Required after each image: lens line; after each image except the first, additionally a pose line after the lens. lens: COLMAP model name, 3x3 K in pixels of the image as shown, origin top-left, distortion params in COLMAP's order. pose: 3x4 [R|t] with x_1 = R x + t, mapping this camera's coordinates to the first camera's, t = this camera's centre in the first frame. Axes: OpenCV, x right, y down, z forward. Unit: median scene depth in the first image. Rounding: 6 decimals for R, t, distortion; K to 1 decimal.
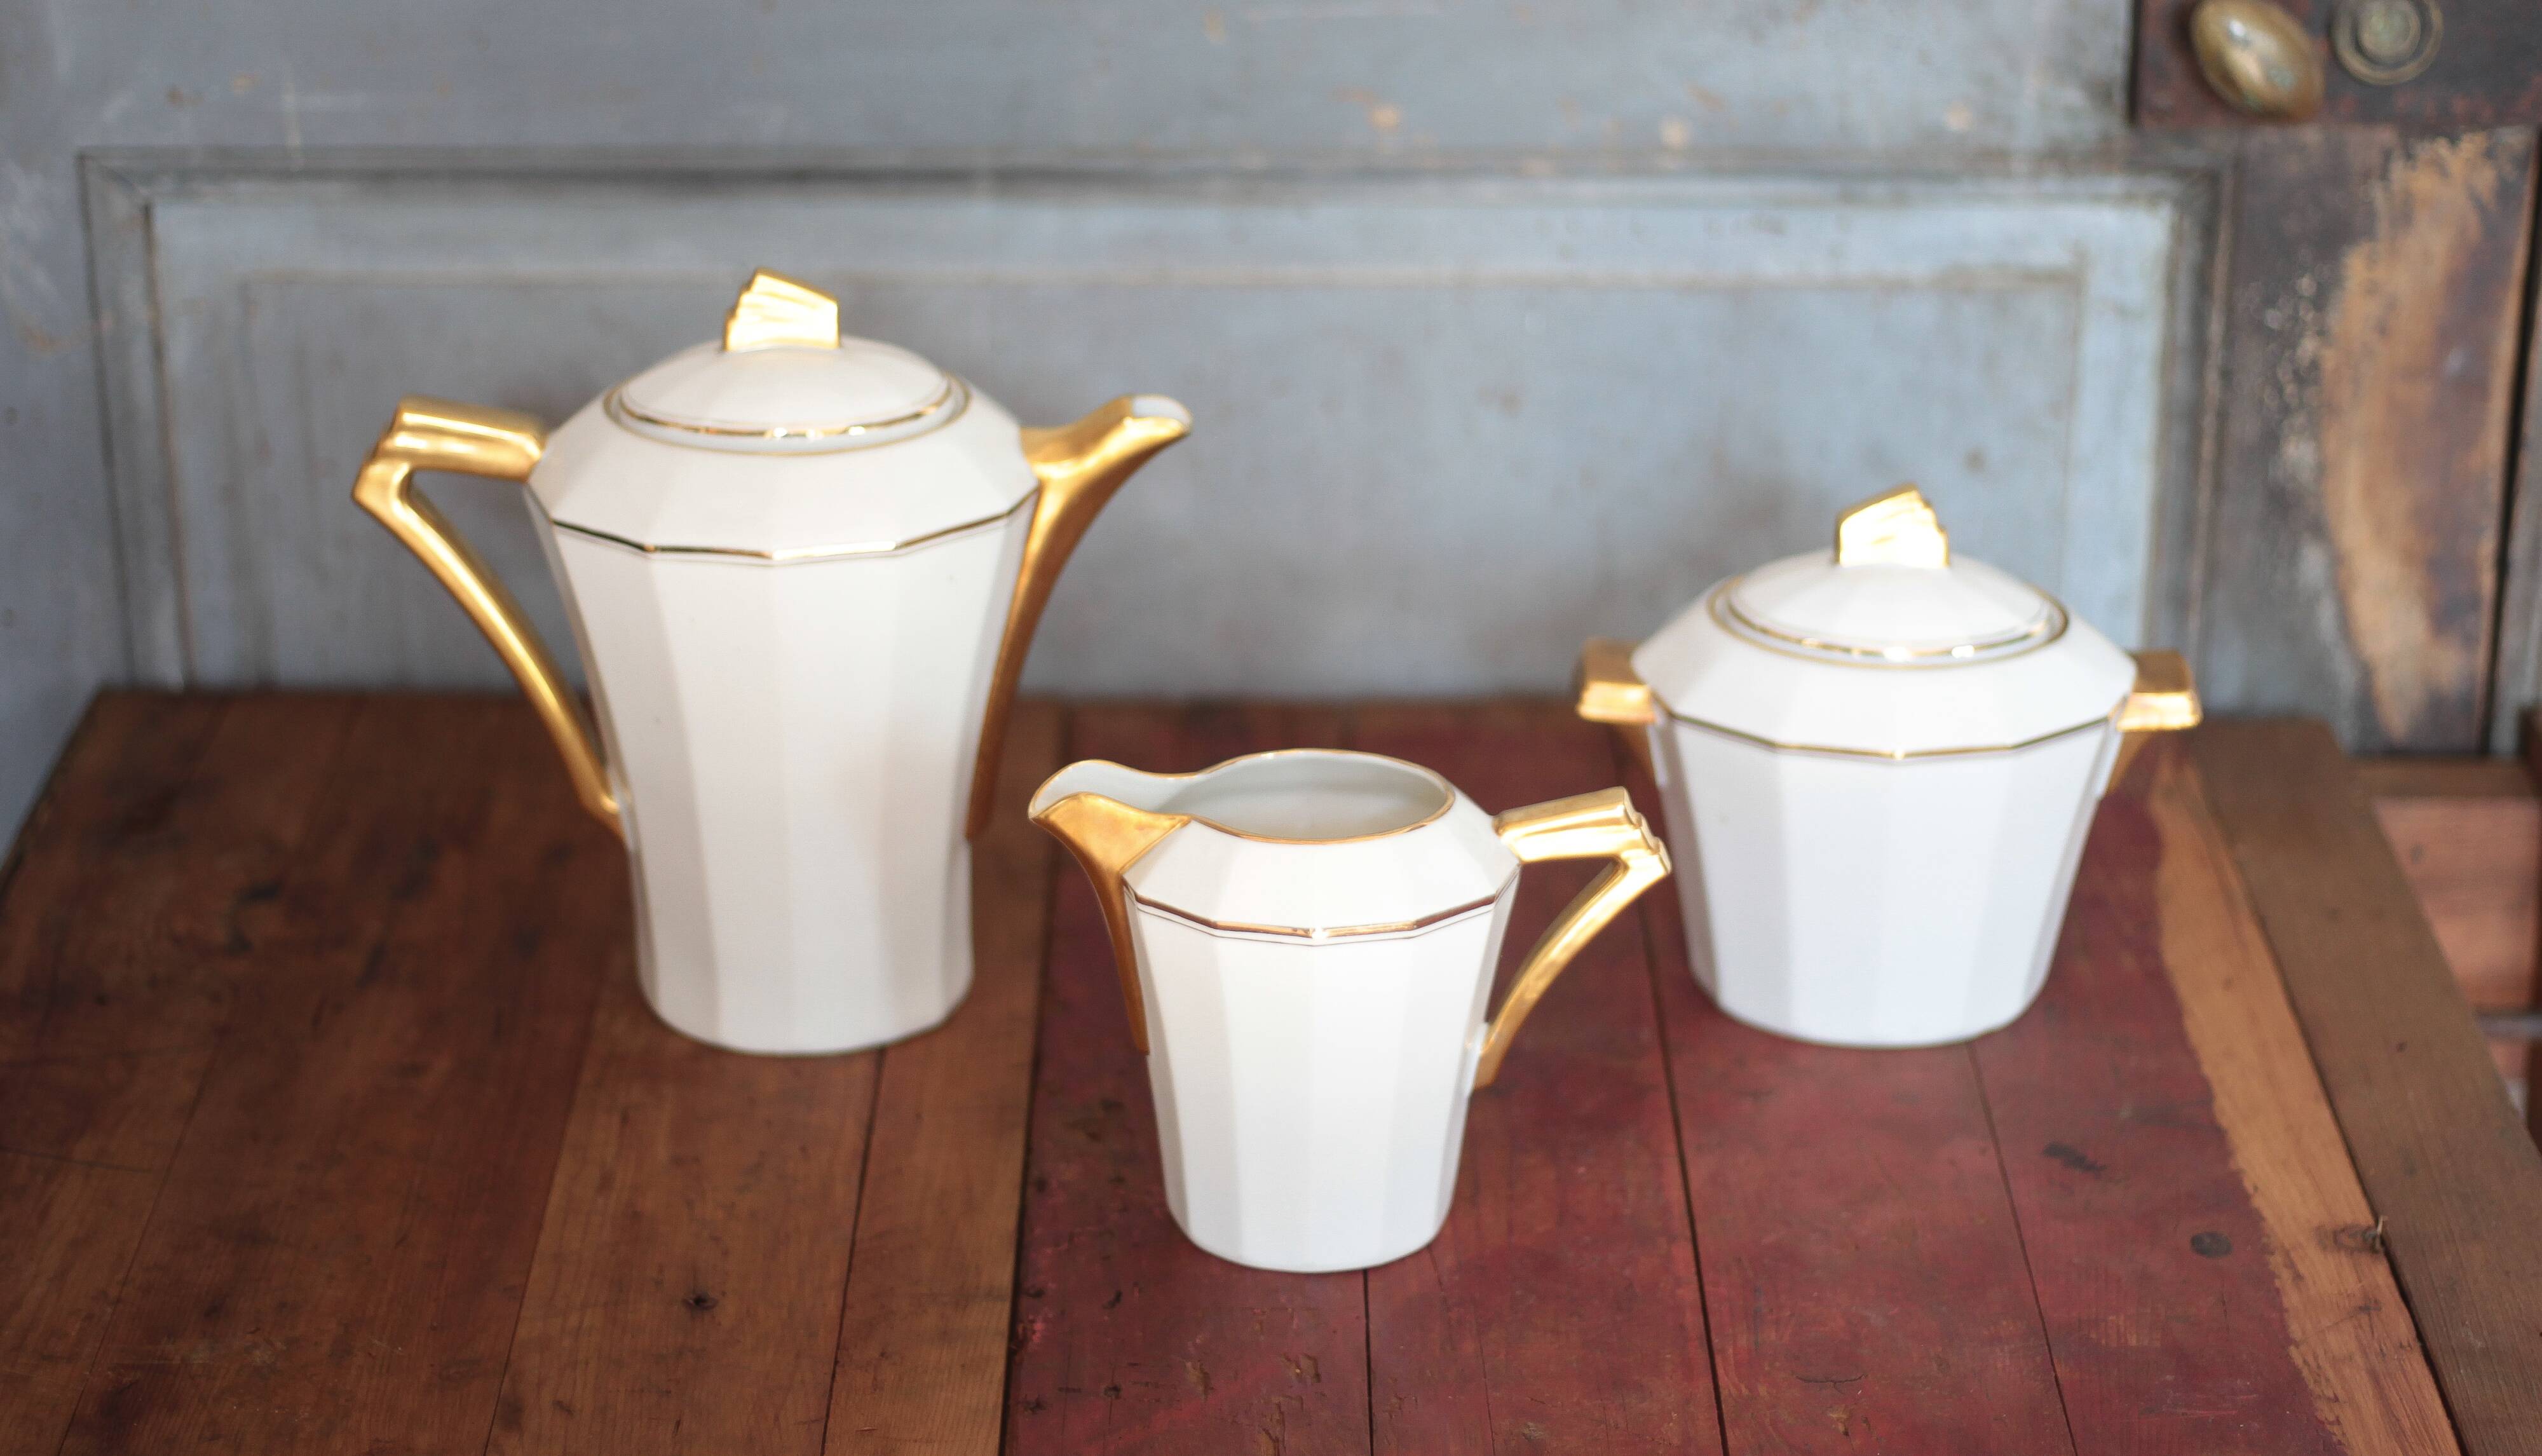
lens RADIAL K [[5204.6, 0, 1271.0], [0, 5204.6, 728.0], [0, 0, 1]] dist [-0.074911, -0.249565]
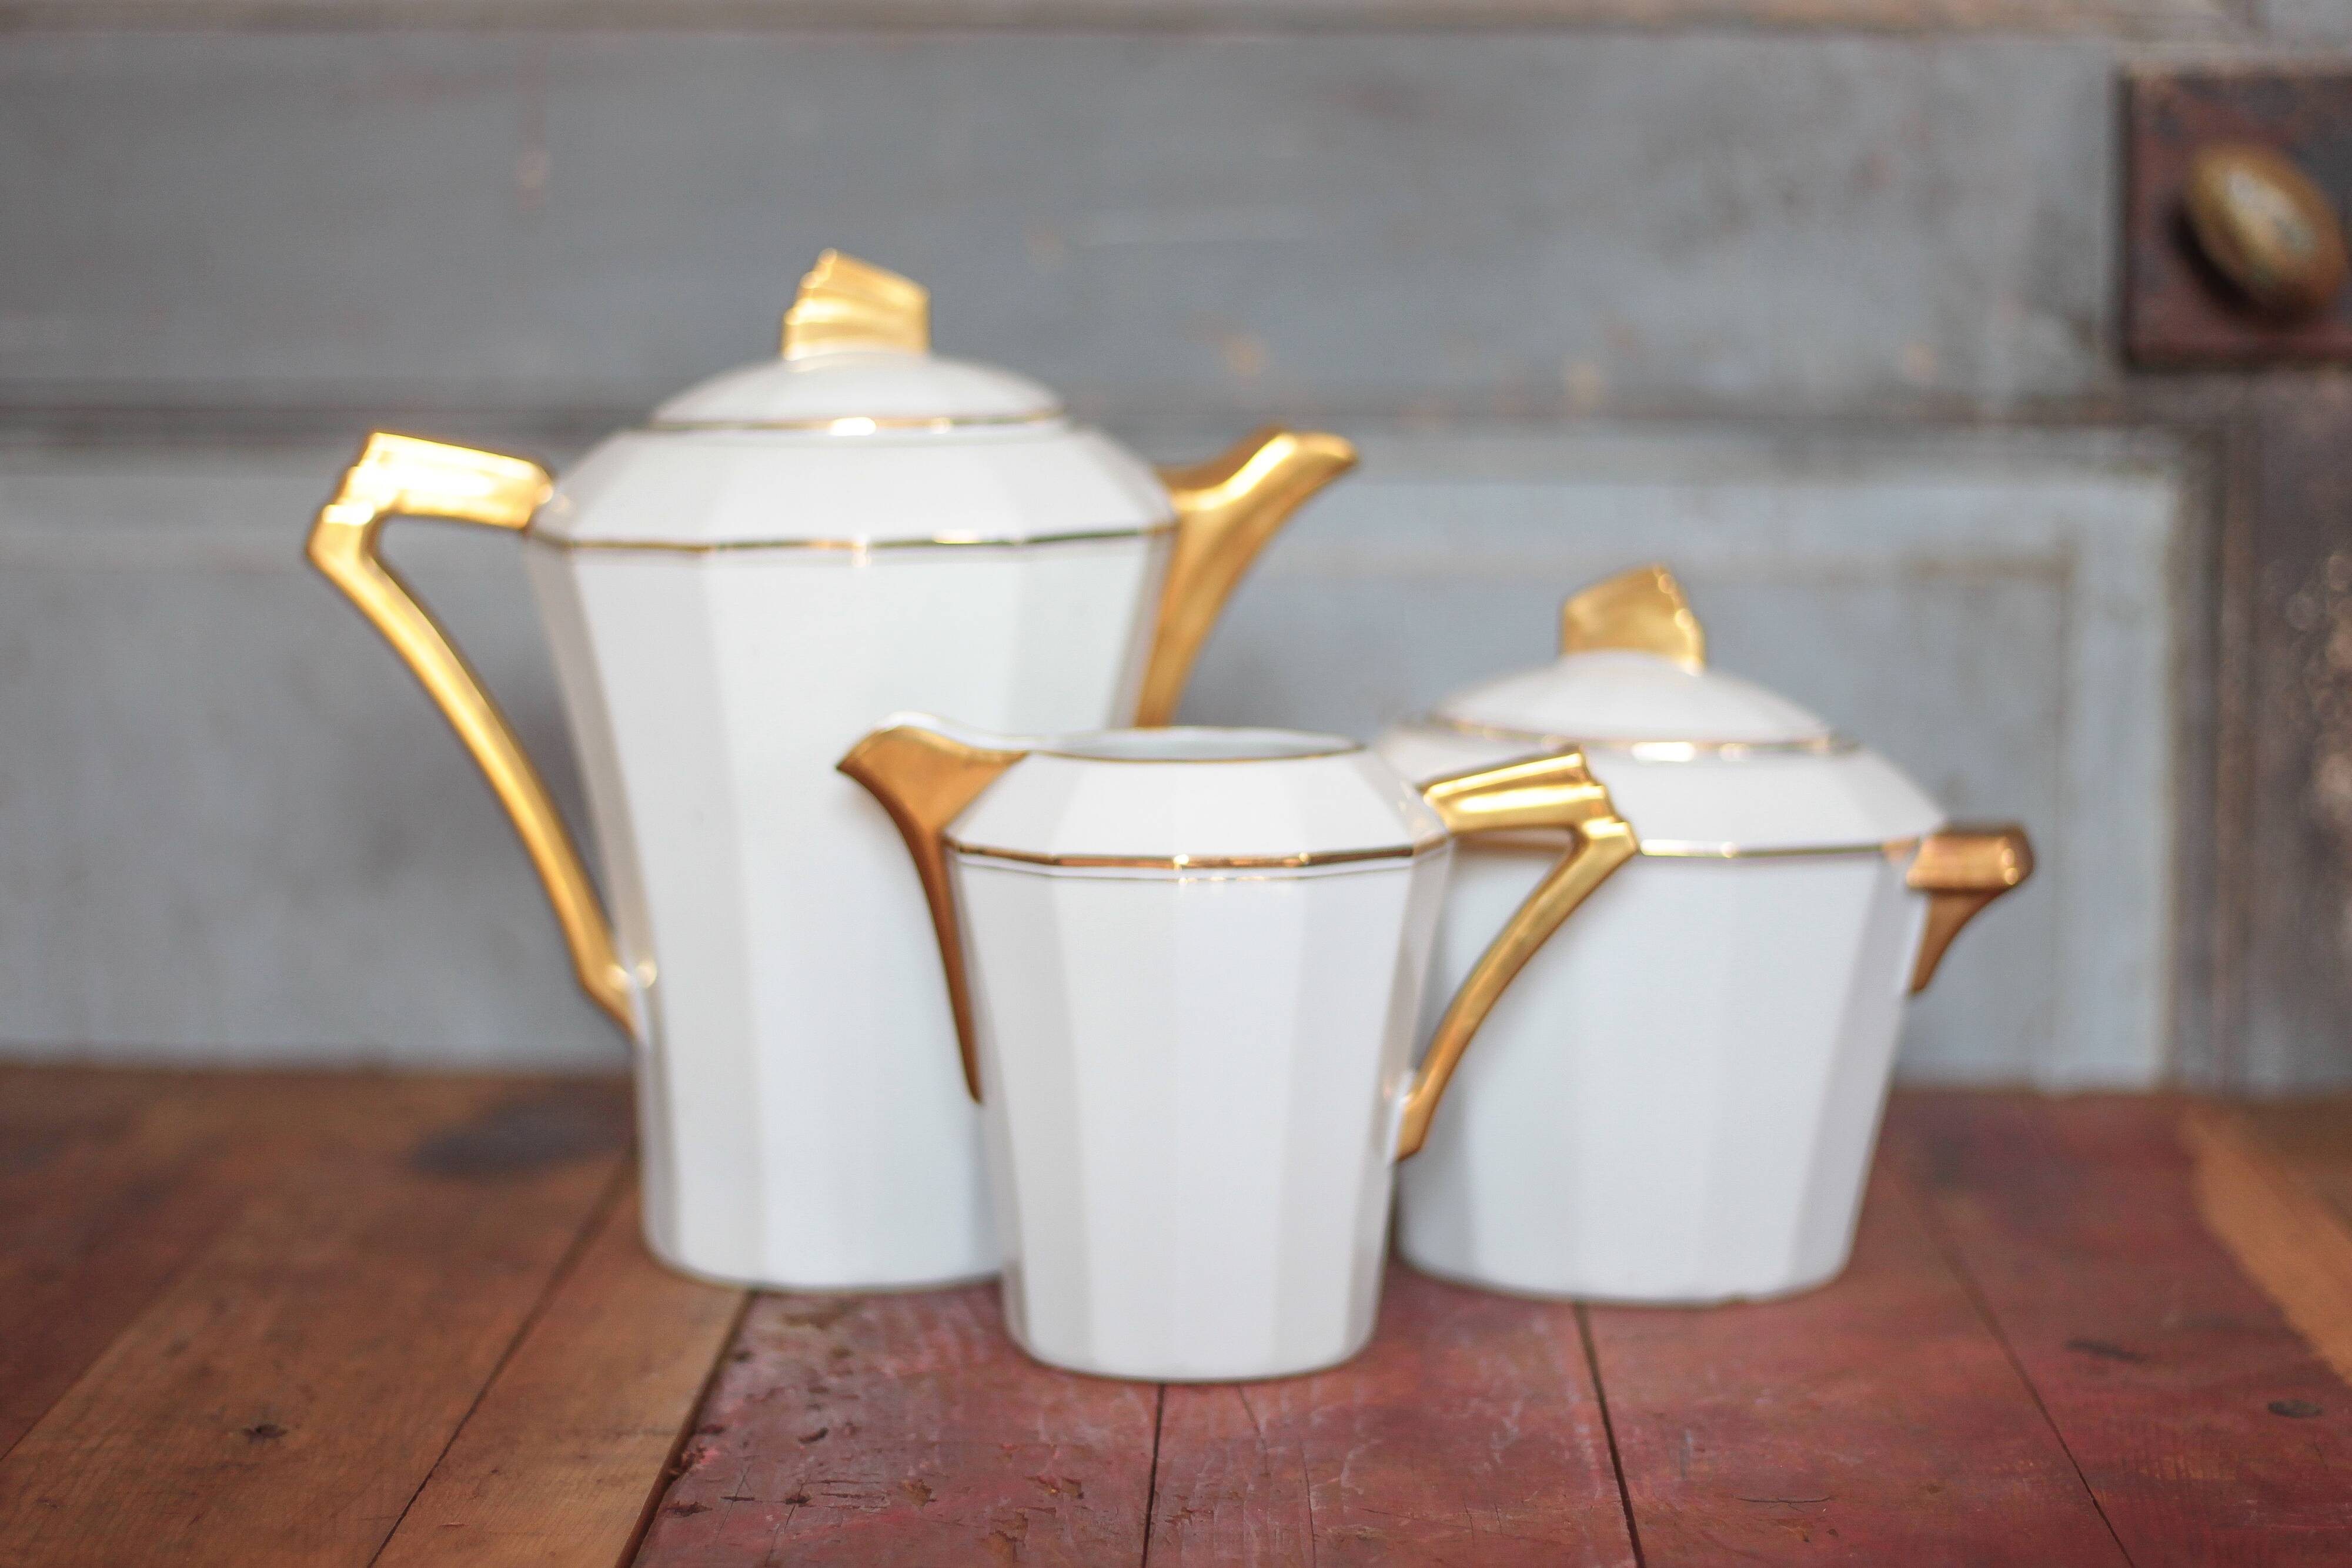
lens RADIAL K [[4821.9, 0, 1171.1], [0, 4821.9, 817.4], [0, 0, 1]] dist [-0.079828, -0.332404]
pose [[0.999570, 0.005339, -0.028828, 0.032777], [-0.013556, 0.956022, -0.292980, 0.186594], [0.025997, 0.293245, 0.955684, 0.262220]]
